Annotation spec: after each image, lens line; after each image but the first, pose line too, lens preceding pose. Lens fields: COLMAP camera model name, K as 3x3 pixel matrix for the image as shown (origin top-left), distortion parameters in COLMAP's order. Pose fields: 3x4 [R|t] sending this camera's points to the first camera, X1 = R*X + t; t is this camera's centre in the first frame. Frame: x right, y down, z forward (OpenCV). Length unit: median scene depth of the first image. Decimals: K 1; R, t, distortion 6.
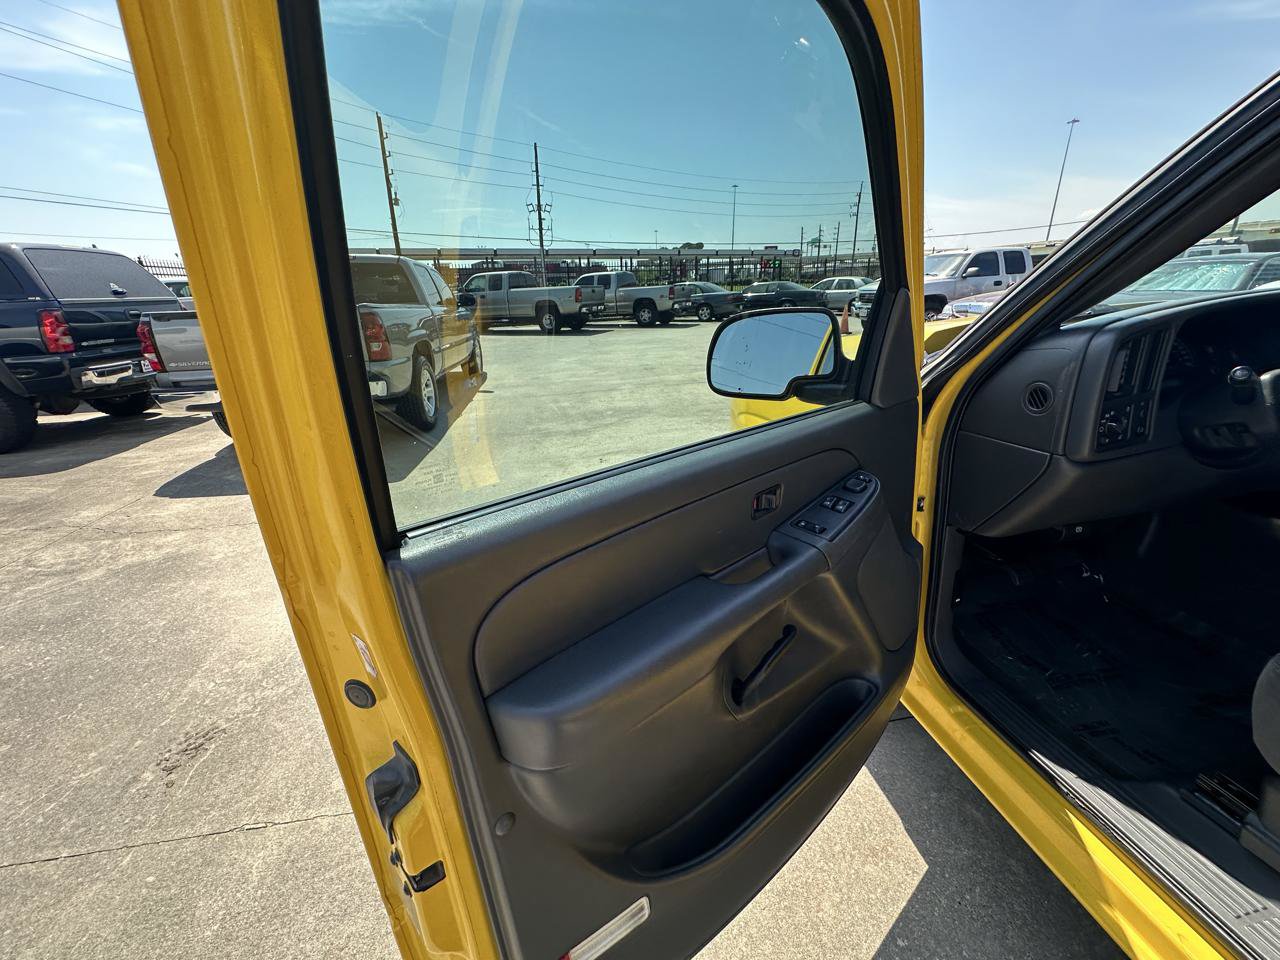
lens RADIAL K [[512.4, 0, 638.4], [0, 512.4, 478.4], [0, 0, 1]] dist [-0.002628, 0.000420]
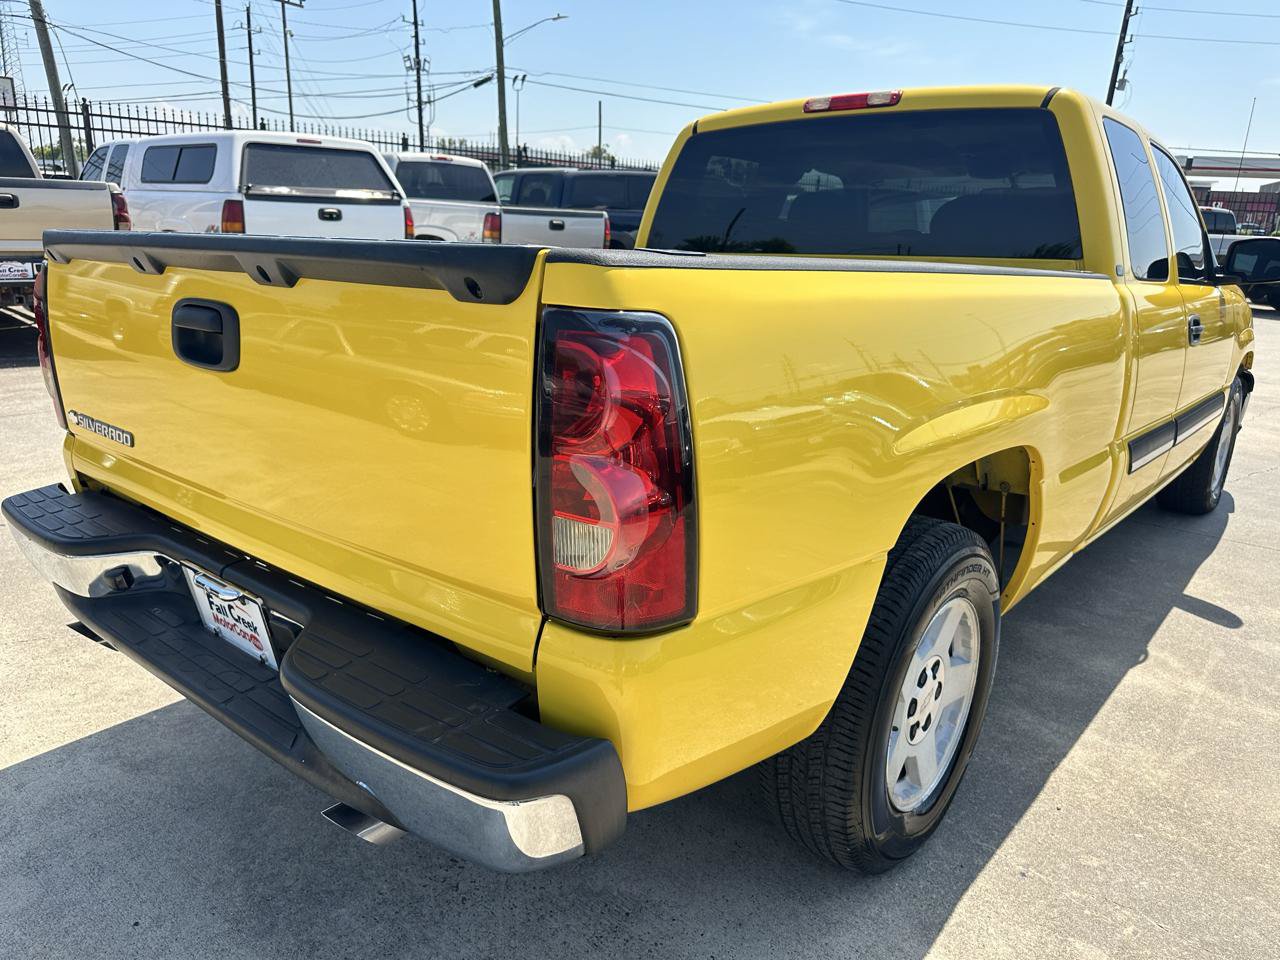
lens RADIAL K [[906.5, 0, 642.9], [0, 906.5, 483.8], [0, 0, 1]] dist [0.060745, -0.081657]
pose [[0.633398, 0.278001, -0.722165, 0.214039], [-0.329861, 0.941202, 0.073006, 0.051489], [0.699999, 0.191972, 0.687858, -0.166556]]
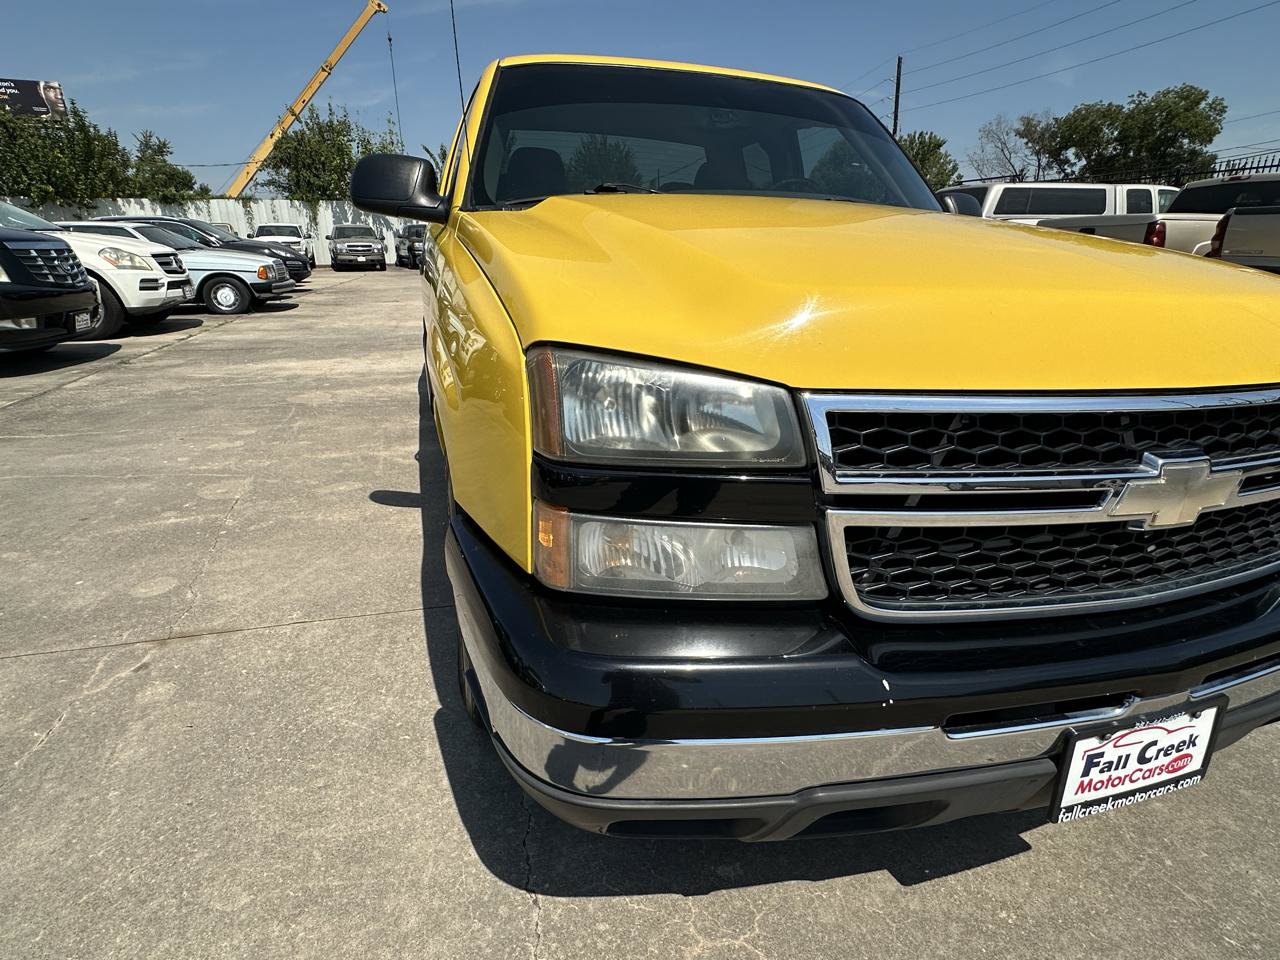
lens RADIAL K [[672.5, 0, 633.9], [0, 672.5, 487.1], [0, 0, 1]] dist [0.001411, -0.002057]
pose [[-0.993659, 0.071669, -0.086639, 0.112834], [-0.002078, 0.758700, 0.651437, -0.061679], [0.112421, 0.647486, -0.753739, 0.184679]]
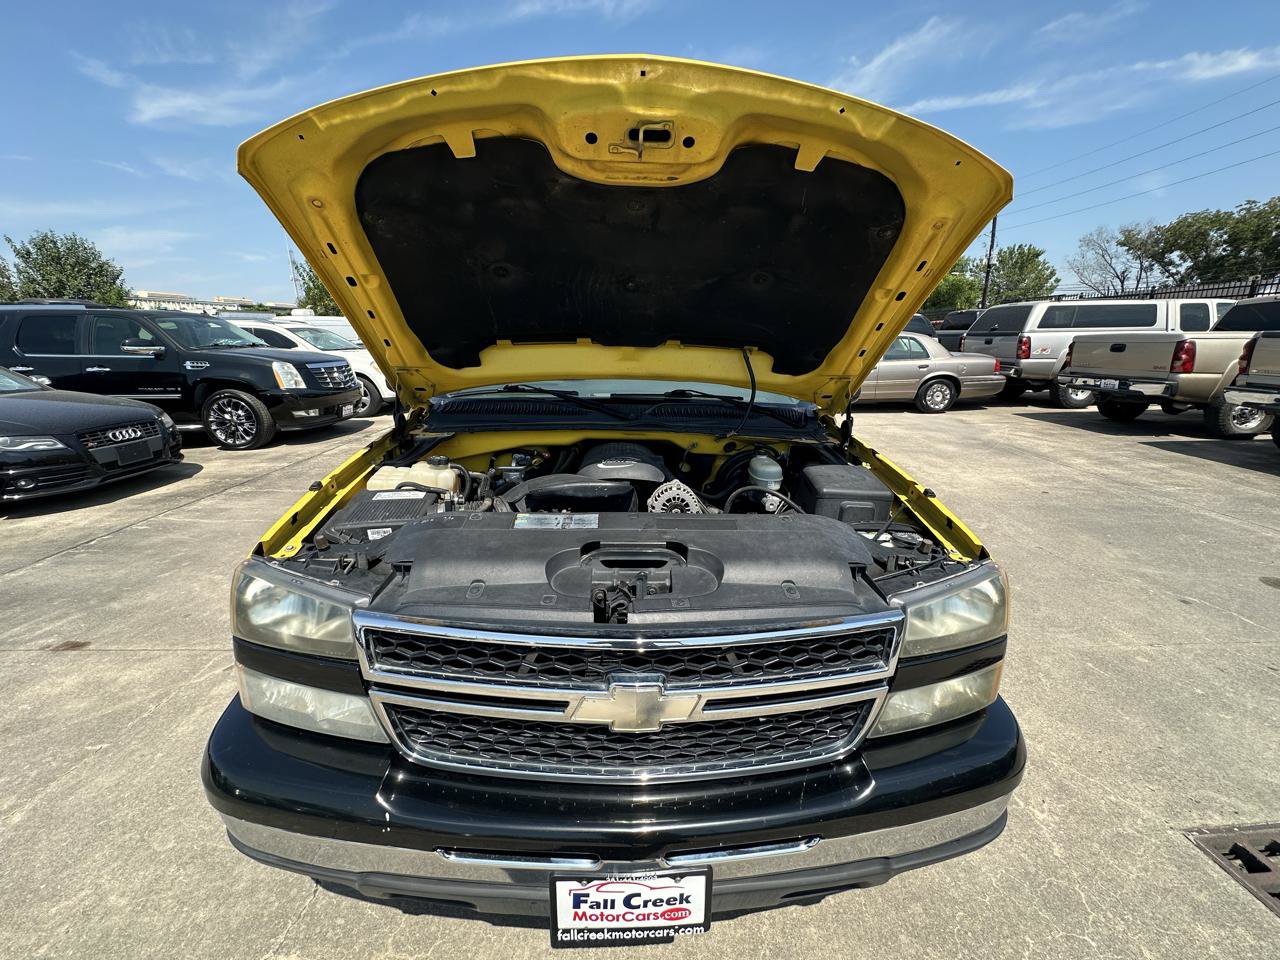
lens RADIAL K [[512.4, 0, 638.4], [0, 512.4, 478.4], [0, 0, 1]] dist [-0.002628, 0.000420]
pose [[-0.988609, 0.005689, 0.150401, 0.059506], [0.093051, 0.808529, 0.581053, -0.077294], [-0.118298, 0.588429, -0.799848, 0.179101]]
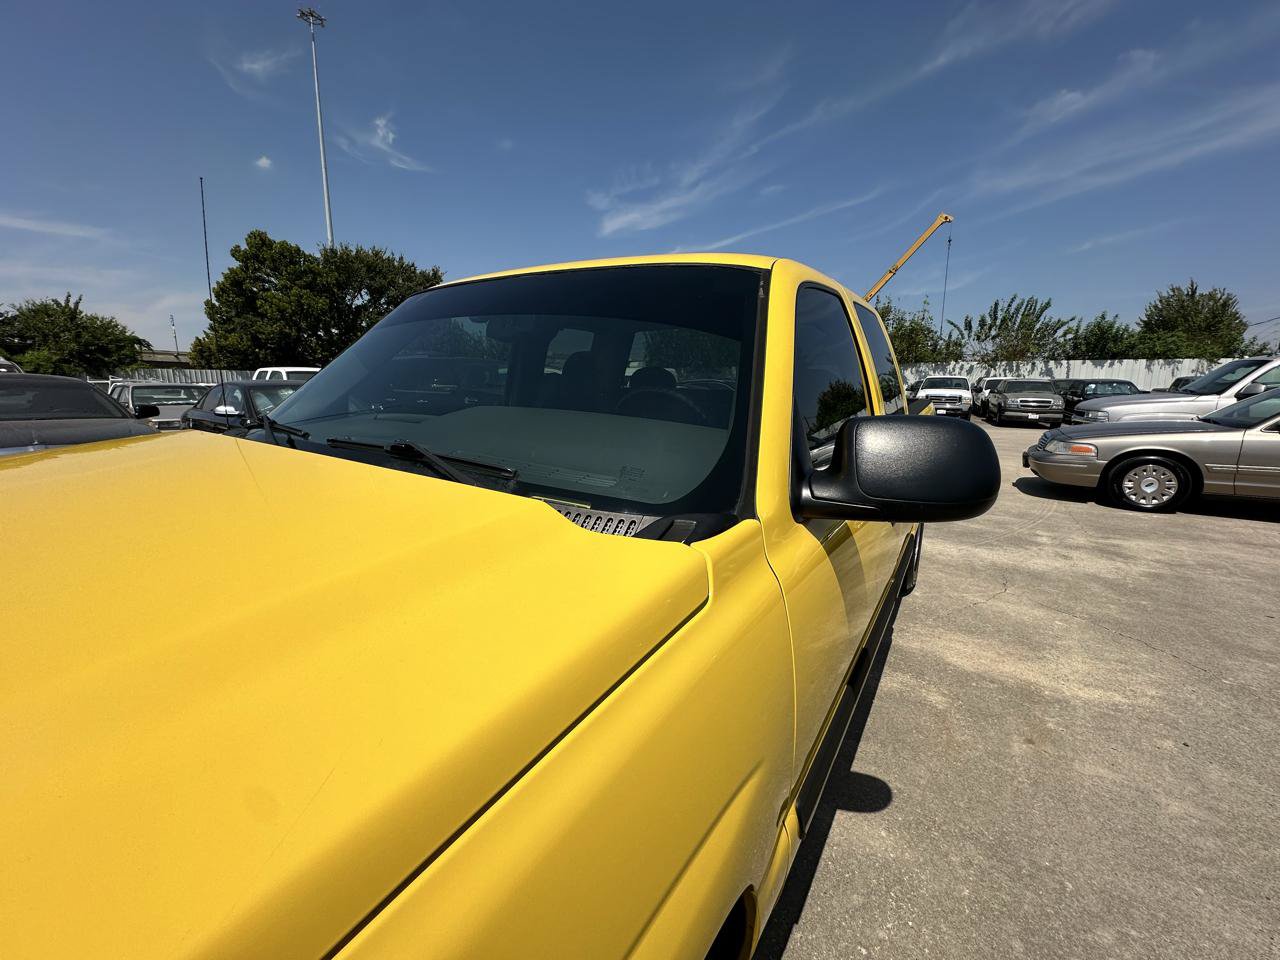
lens RADIAL K [[512.4, 0, 638.4], [0, 512.4, 478.4], [0, 0, 1]] dist [-0.002628, 0.000420]
pose [[-0.726381, -0.087763, 0.681666, 0.011930], [0.260276, 0.882818, 0.391010, -0.036932], [-0.636103, 0.461444, -0.618419, 0.094017]]
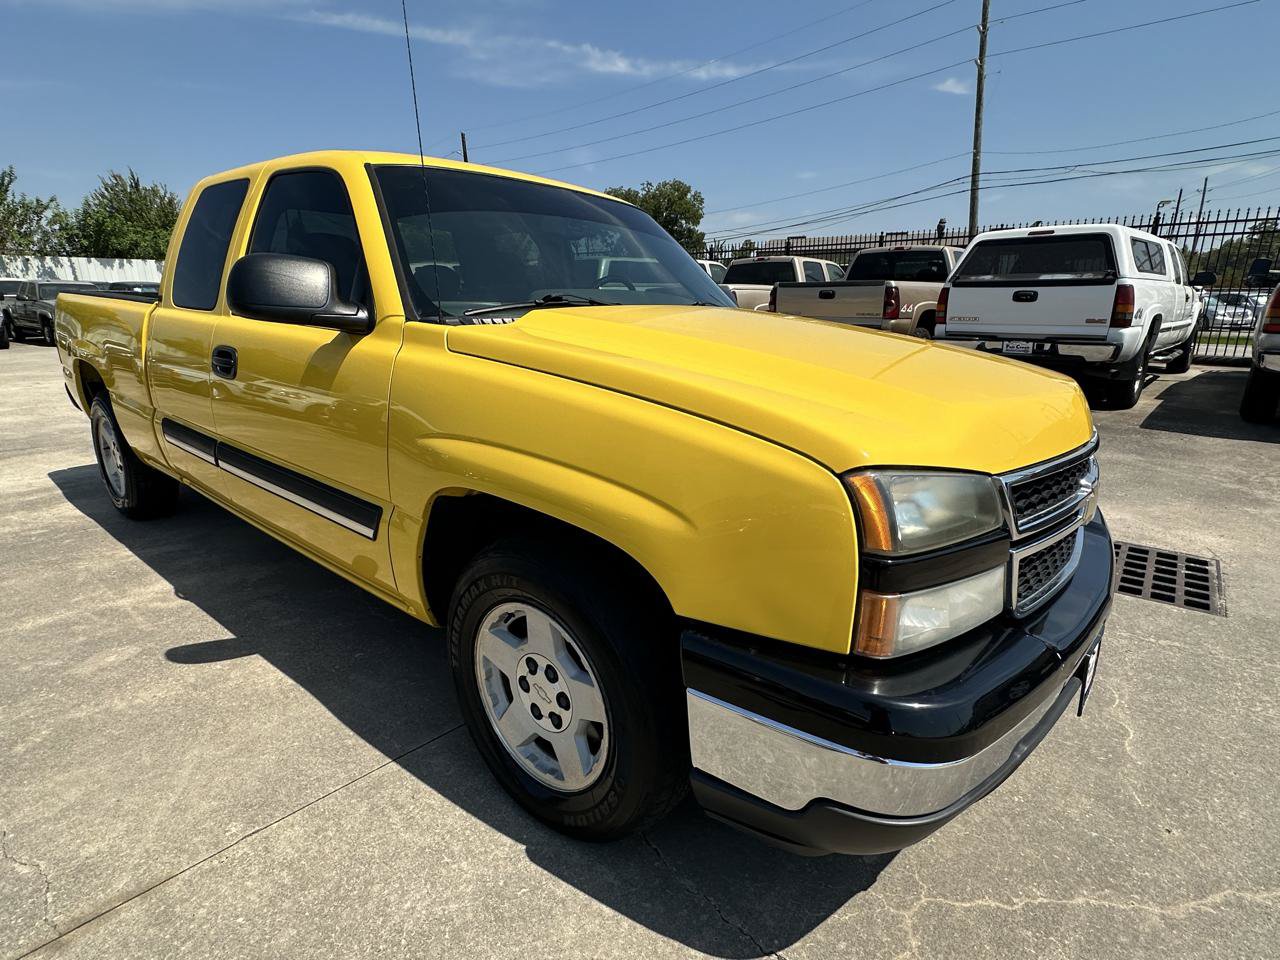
lens RADIAL K [[664.3, 0, 638.5], [0, 664.3, 483.5], [0, 0, 1]] dist [-0.000899, 0.000575]
pose [[-0.773189, 0.211307, -0.597937, 0.164297], [-0.190807, 0.821655, 0.537099, -0.065242], [0.604791, 0.529370, -0.594975, 0.165975]]
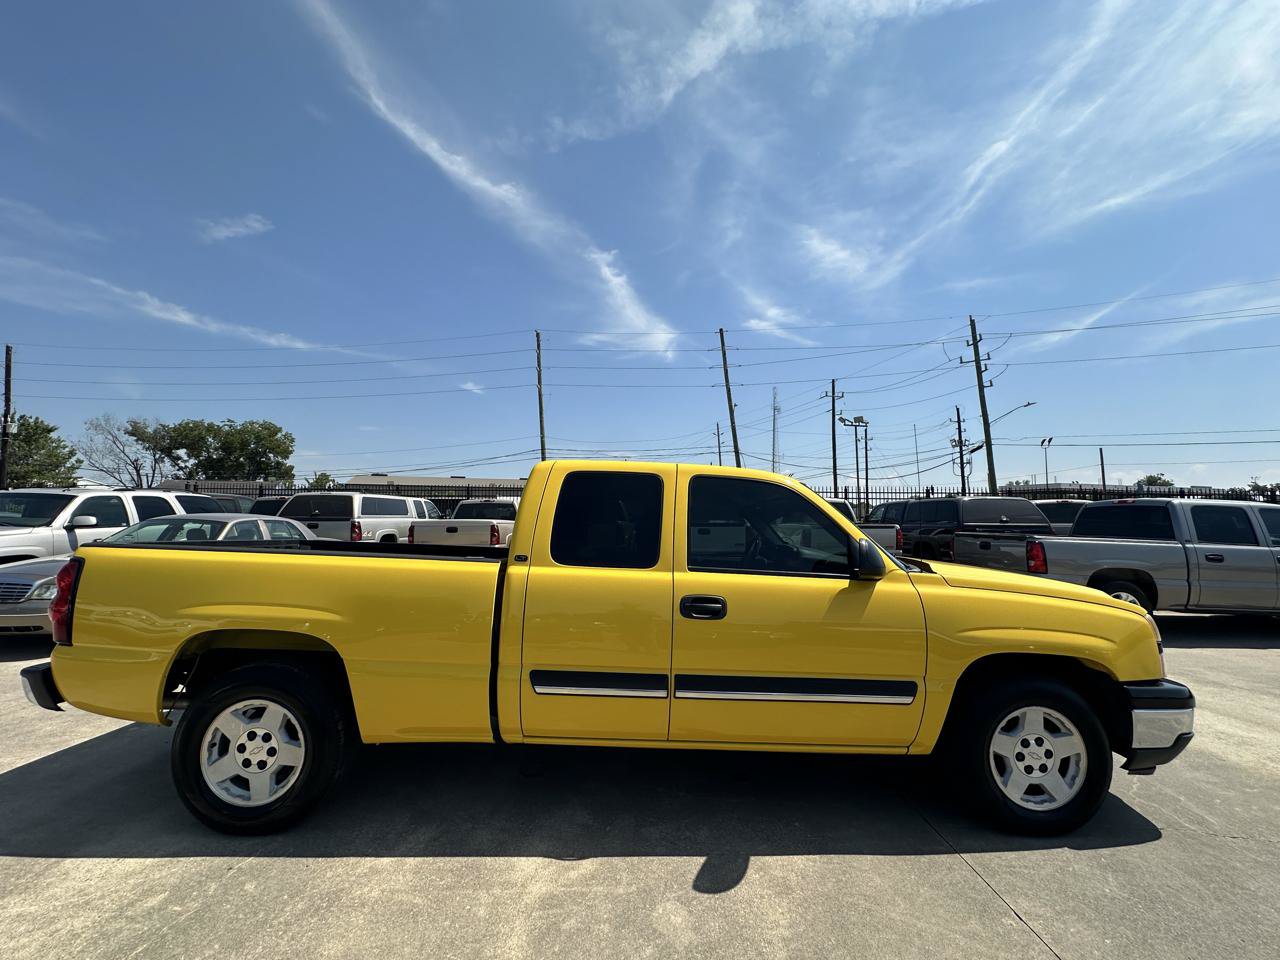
lens RADIAL K [[512.4, 0, 638.4], [0, 512.4, 478.4], [0, 0, 1]] dist [-0.002628, 0.000420]
pose [[-0.161728, -0.043445, -0.985879, 0.278669], [-0.346680, 0.937855, 0.015542, -0.027154], [0.923936, 0.344298, -0.166739, 0.022812]]
